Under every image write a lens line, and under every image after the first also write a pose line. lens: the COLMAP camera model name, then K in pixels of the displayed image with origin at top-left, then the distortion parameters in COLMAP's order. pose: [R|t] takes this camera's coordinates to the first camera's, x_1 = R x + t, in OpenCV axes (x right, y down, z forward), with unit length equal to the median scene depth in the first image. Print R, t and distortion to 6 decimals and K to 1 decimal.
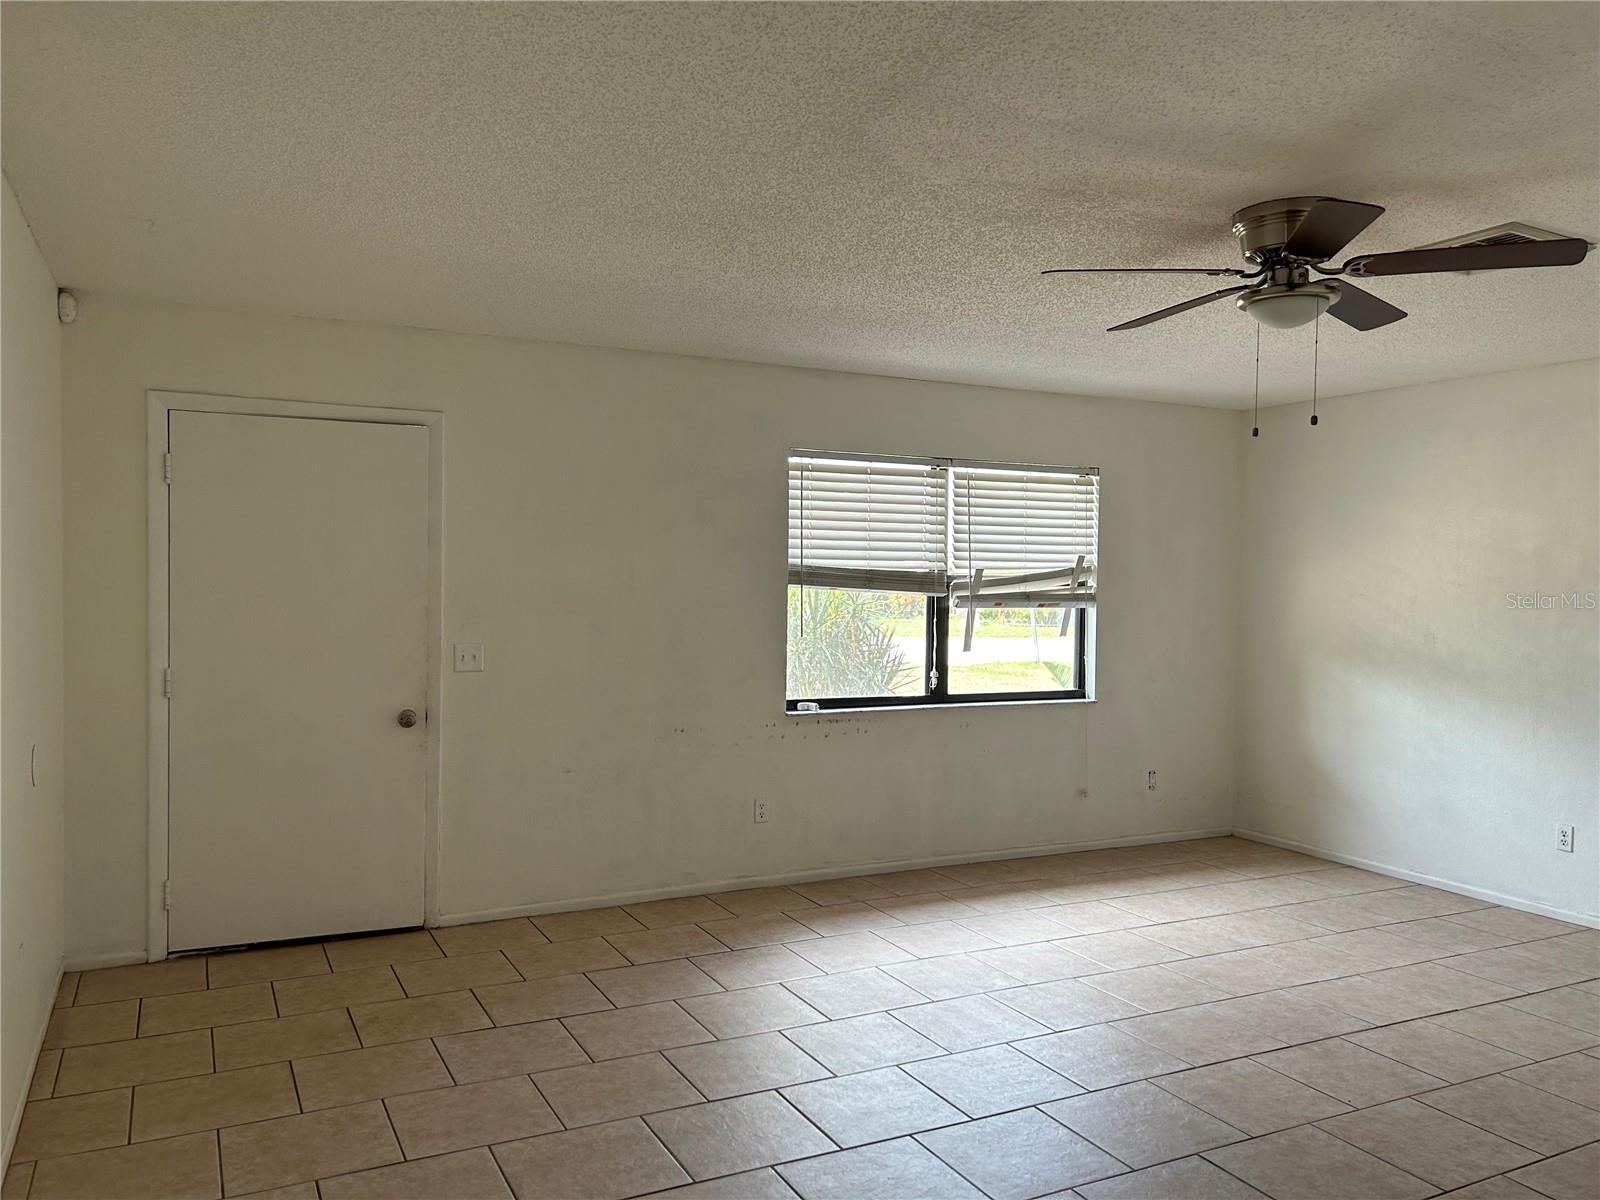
lens RADIAL K [[1208.6, 0, 799.5], [0, 1208.6, 606.8], [0, 0, 1]] dist [0.060800, -0.072899]
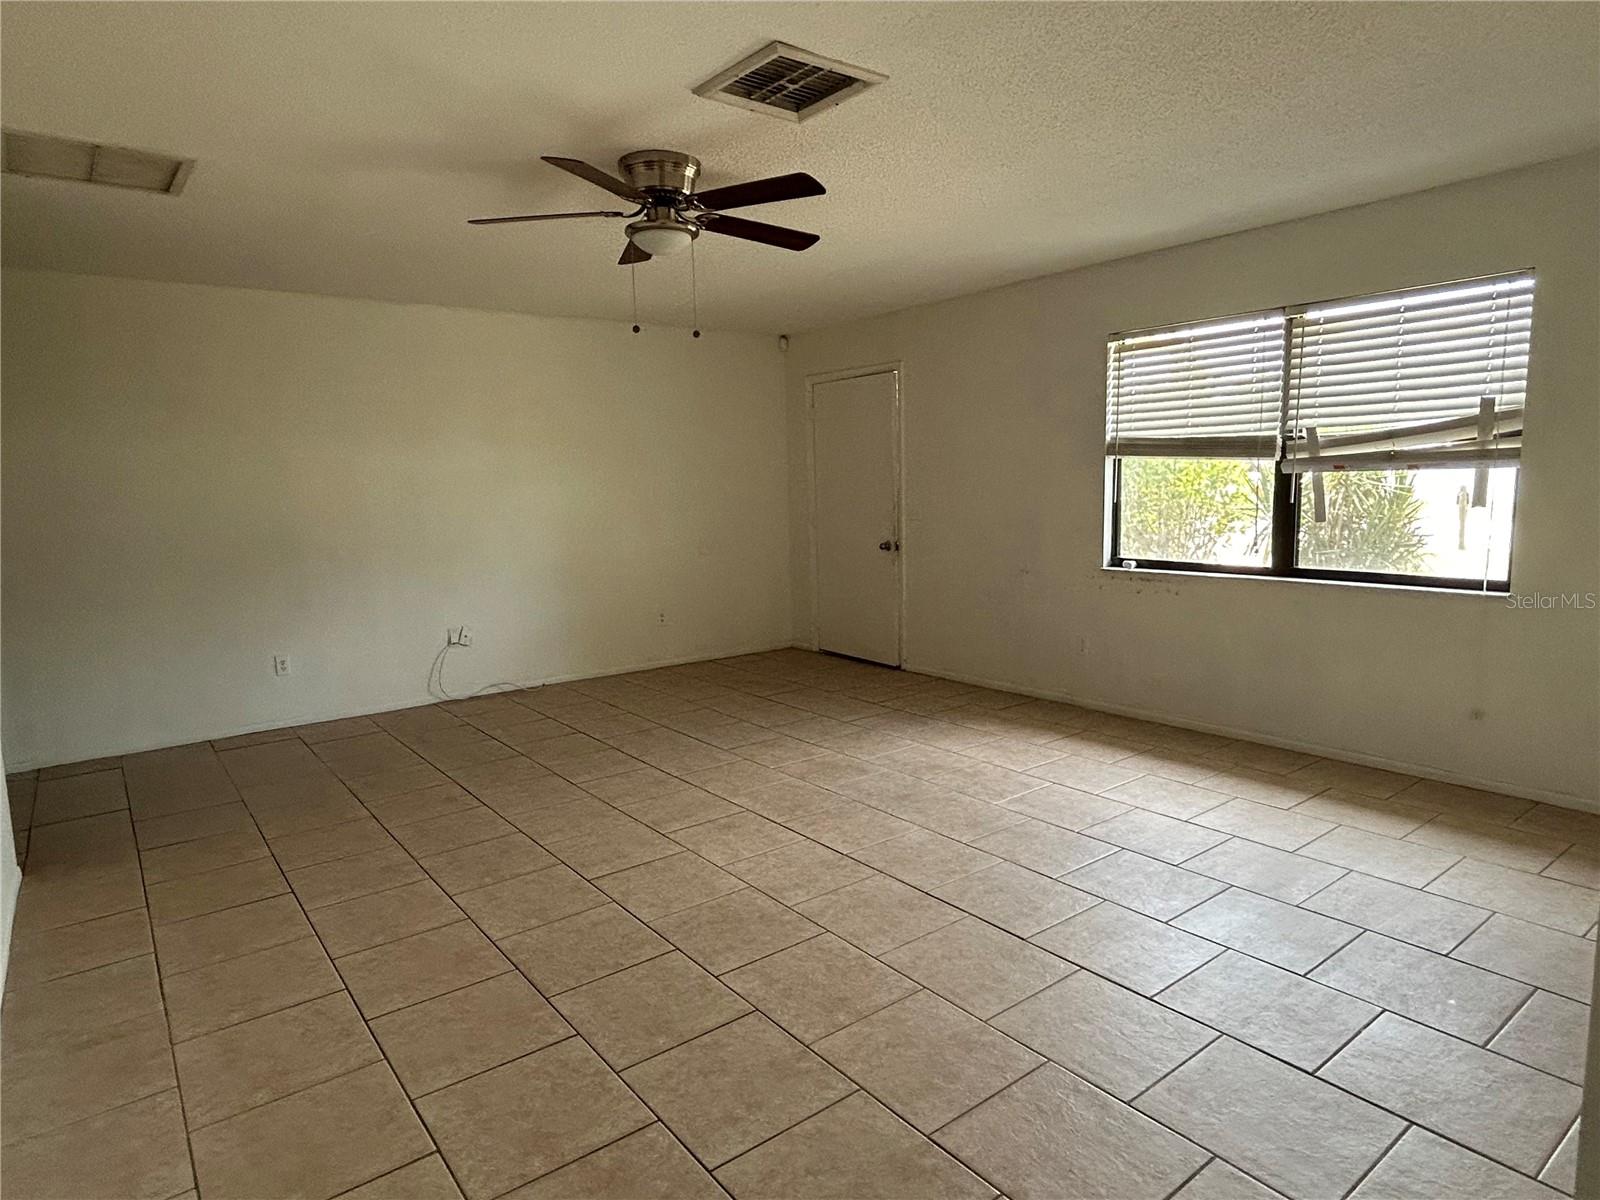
lens RADIAL K [[927.1, 0, 802.1], [0, 927.1, 626.7], [0, 0, 1]] dist [-0.015751, 0.000448]
pose [[0.179670, 0.133821, -0.974582, 0.803496], [0.000443, 0.990693, 0.136115, 0.022168], [0.983727, -0.024887, 0.177938, 0.542110]]
